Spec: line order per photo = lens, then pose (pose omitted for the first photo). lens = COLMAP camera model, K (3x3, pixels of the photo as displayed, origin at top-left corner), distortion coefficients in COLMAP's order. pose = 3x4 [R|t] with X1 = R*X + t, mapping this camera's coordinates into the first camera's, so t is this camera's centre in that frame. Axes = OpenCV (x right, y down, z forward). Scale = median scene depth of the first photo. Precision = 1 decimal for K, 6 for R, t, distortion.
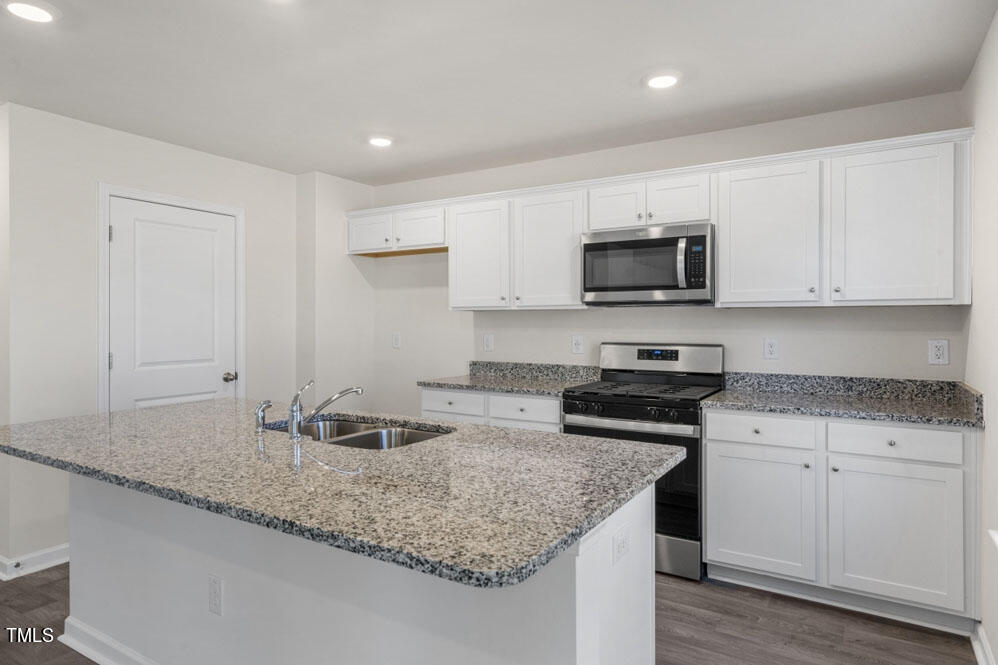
lens RADIAL K [[594.1, 0, 492.3], [0, 594.1, 328.0], [0, 0, 1]] dist [0.008001, -0.001607]
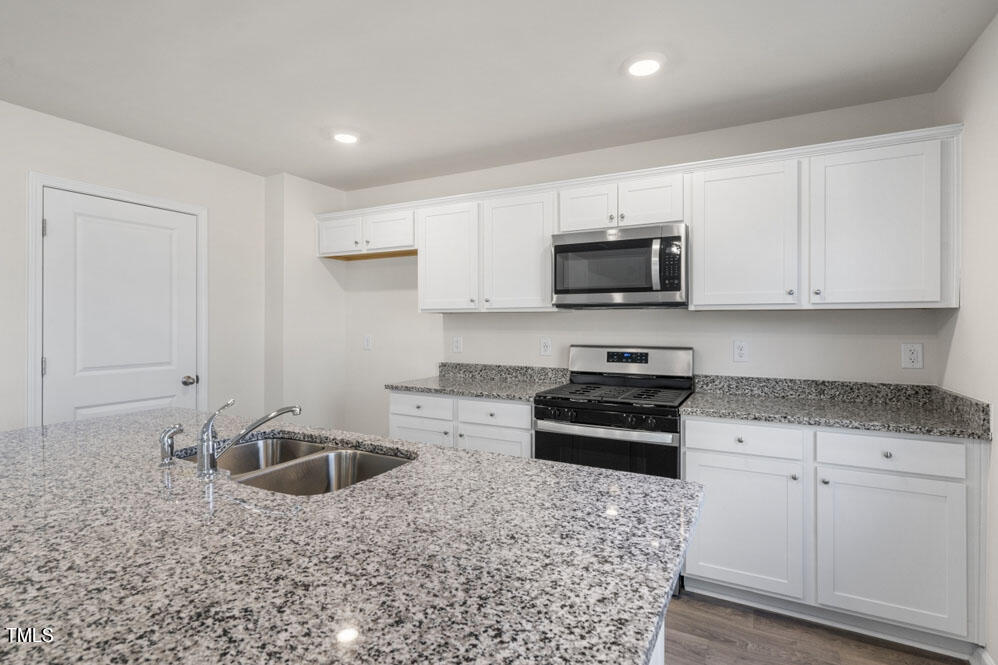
lens RADIAL K [[494.7, 0, 496.7], [0, 494.7, 324.7], [0, 0, 1]] dist [0.000189, 0.001923]
pose [[0.997530, 0.001647, 0.070227, 0.000786], [-0.001161, 0.999975, -0.006961, -0.004685], [-0.070236, 0.006862, 0.997507, 0.215968]]
